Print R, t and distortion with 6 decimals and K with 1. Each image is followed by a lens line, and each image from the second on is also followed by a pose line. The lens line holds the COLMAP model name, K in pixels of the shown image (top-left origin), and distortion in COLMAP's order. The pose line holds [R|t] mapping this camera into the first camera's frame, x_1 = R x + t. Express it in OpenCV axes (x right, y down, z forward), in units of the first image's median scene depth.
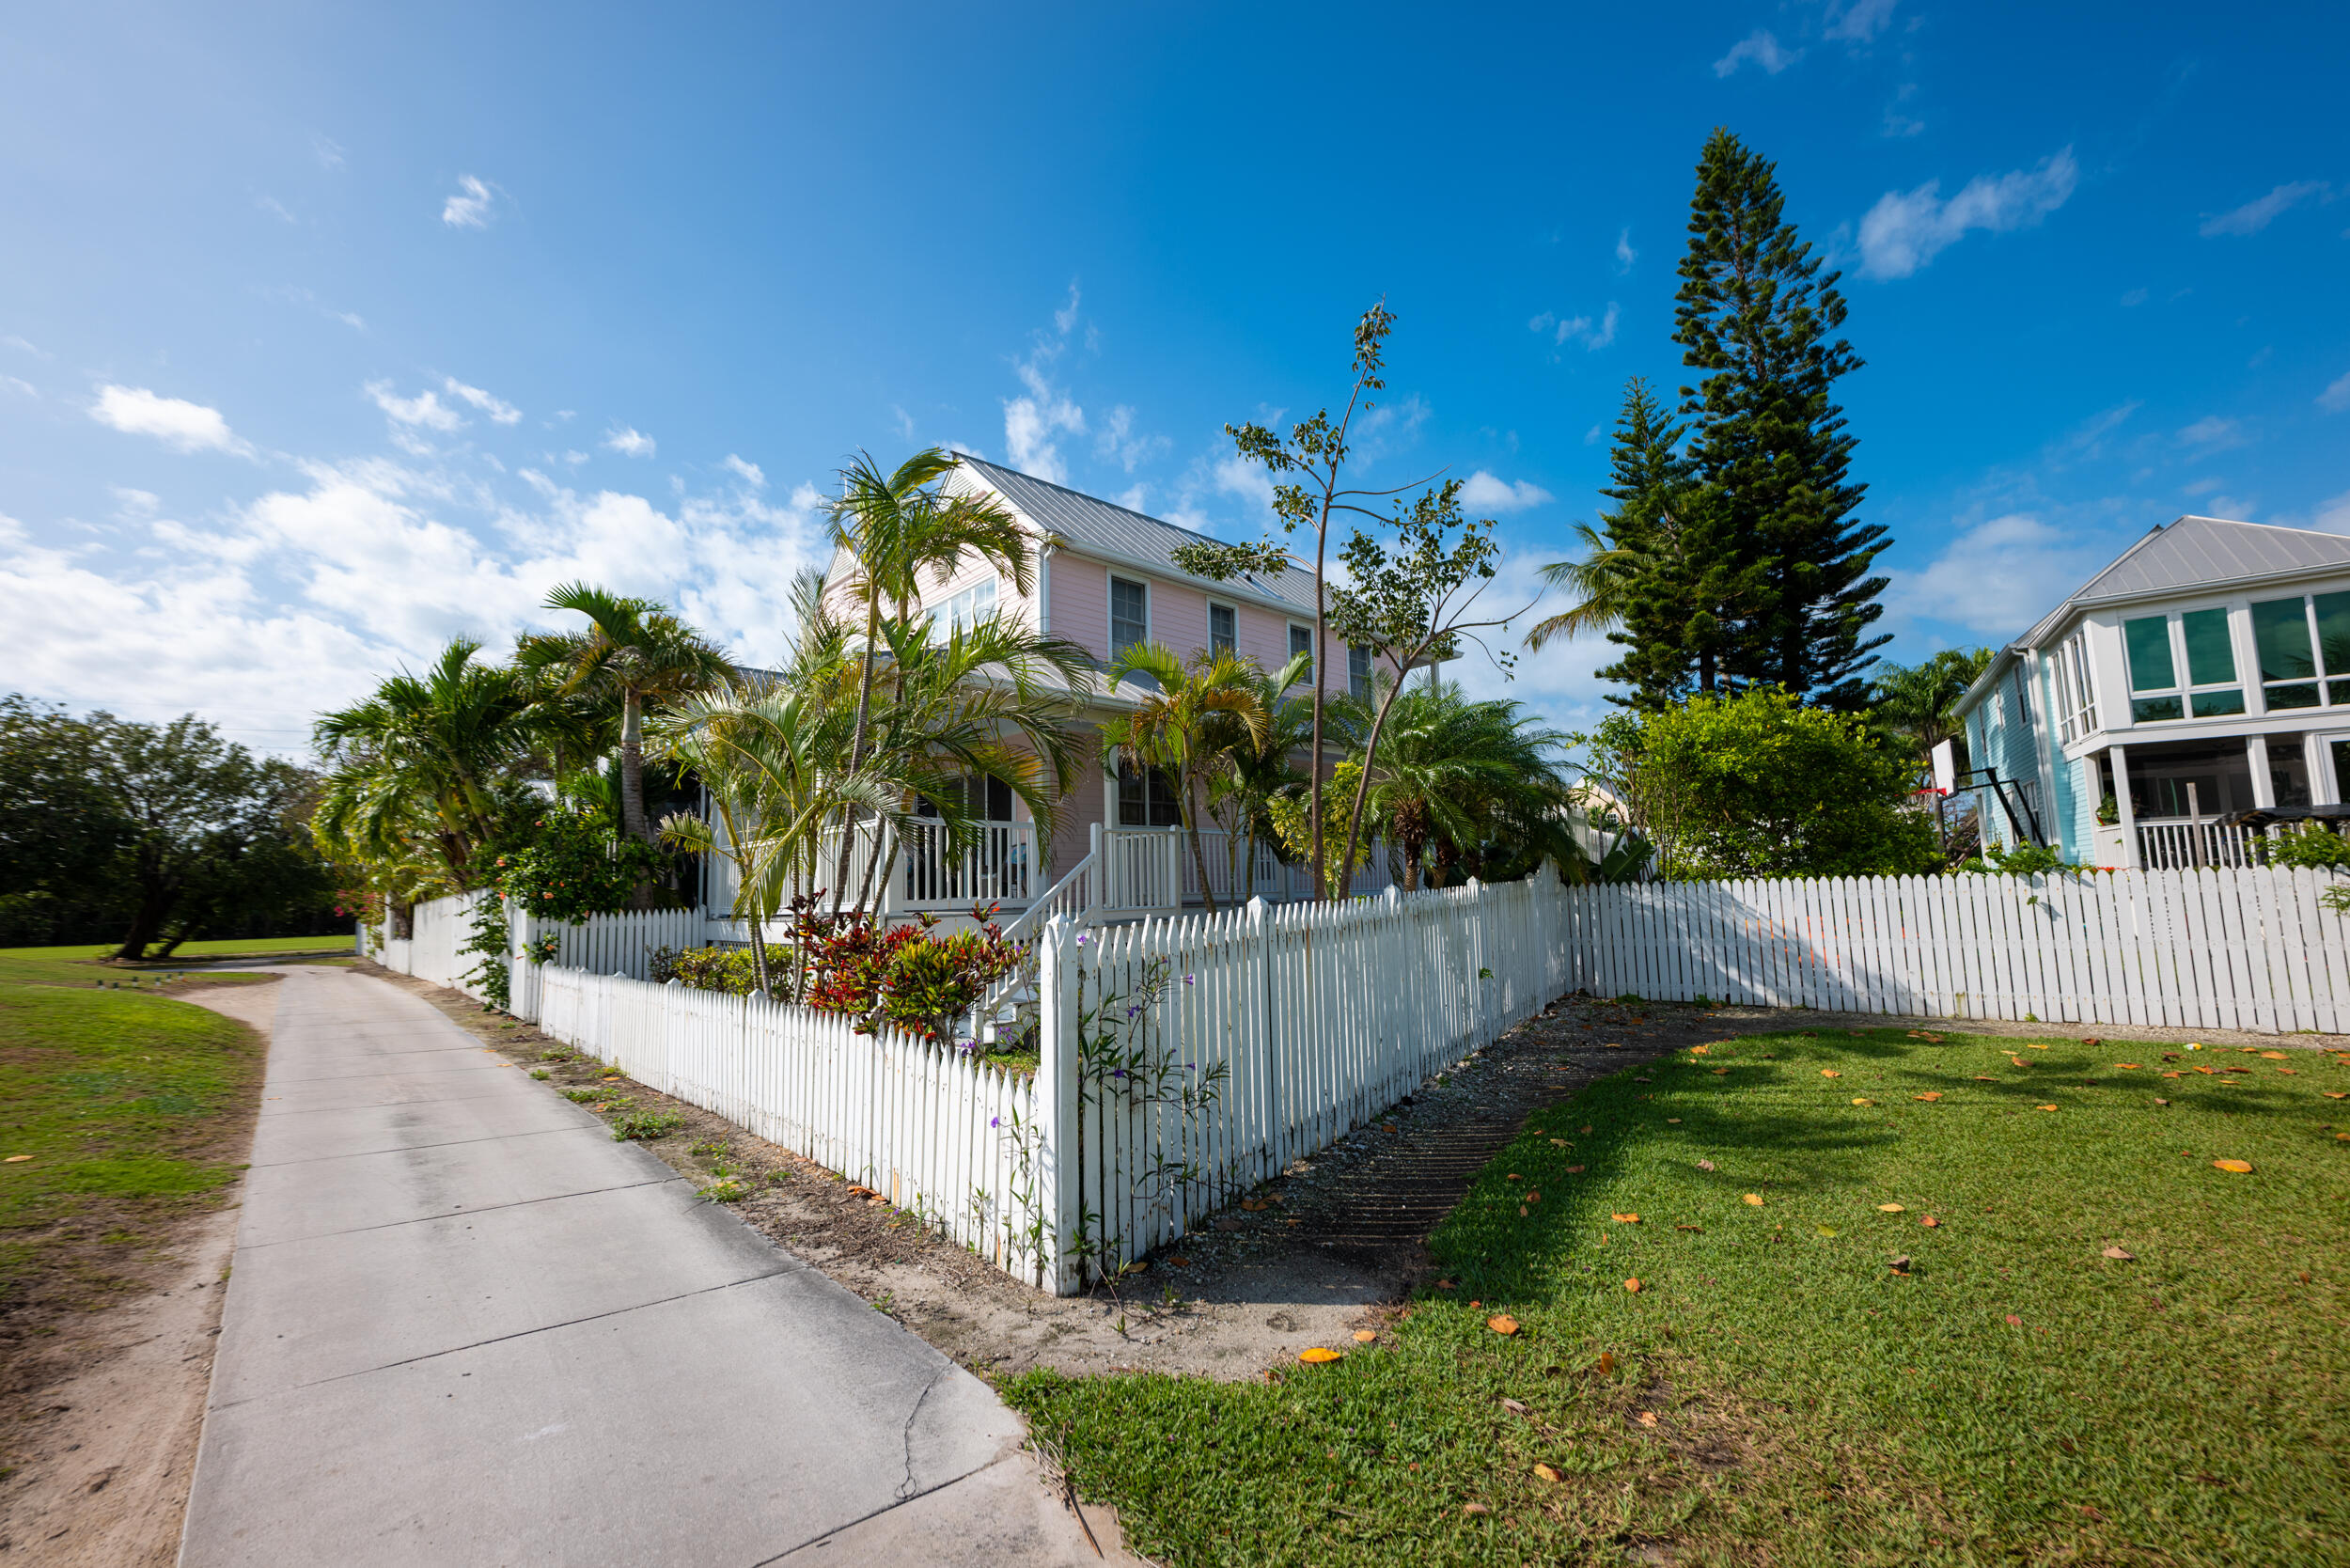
lens RADIAL K [[943.0, 0, 1199.3], [0, 943.0, 832.6], [0, 0, 1]] dist [-0.007671, 0.000986]
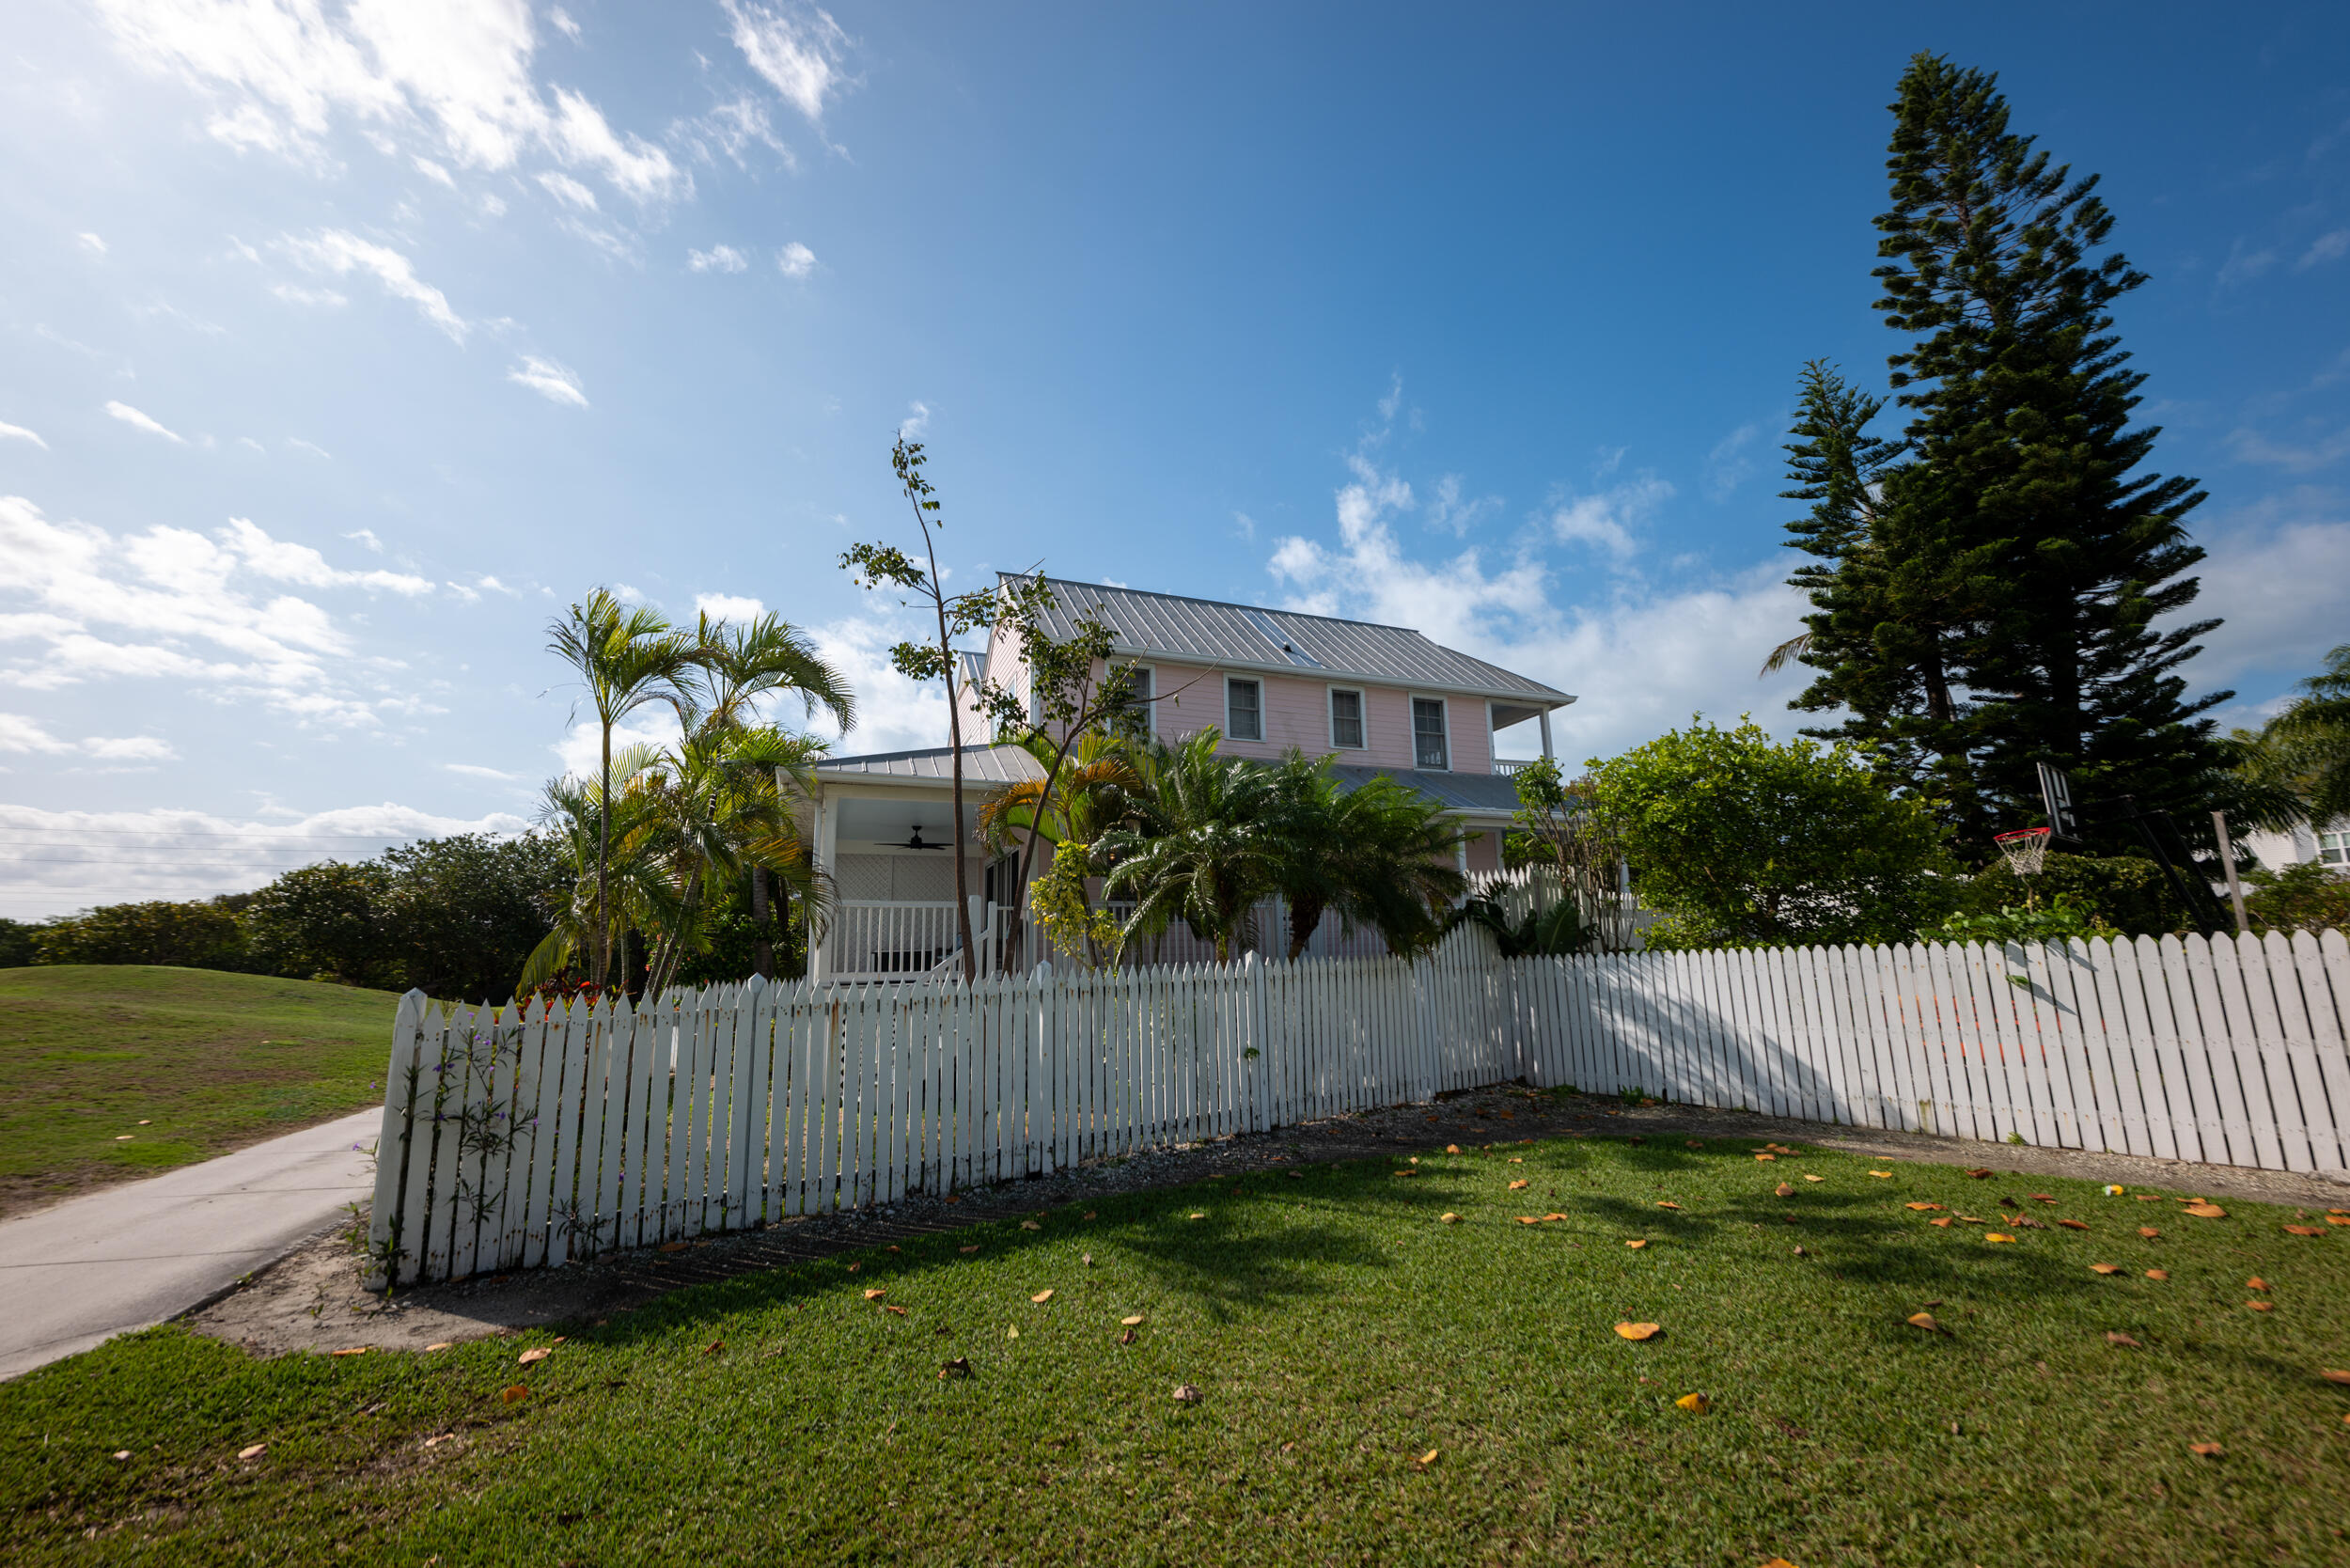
lens RADIAL K [[943.0, 0, 1192.6], [0, 943.0, 828.3], [0, 0, 1]] dist [-0.007671, 0.000986]
pose [[0.933533, -0.051258, -0.354809, 0.266179], [0.022236, 0.996099, -0.085398, 0.002602], [0.357802, 0.071832, 0.931031, 0.037607]]
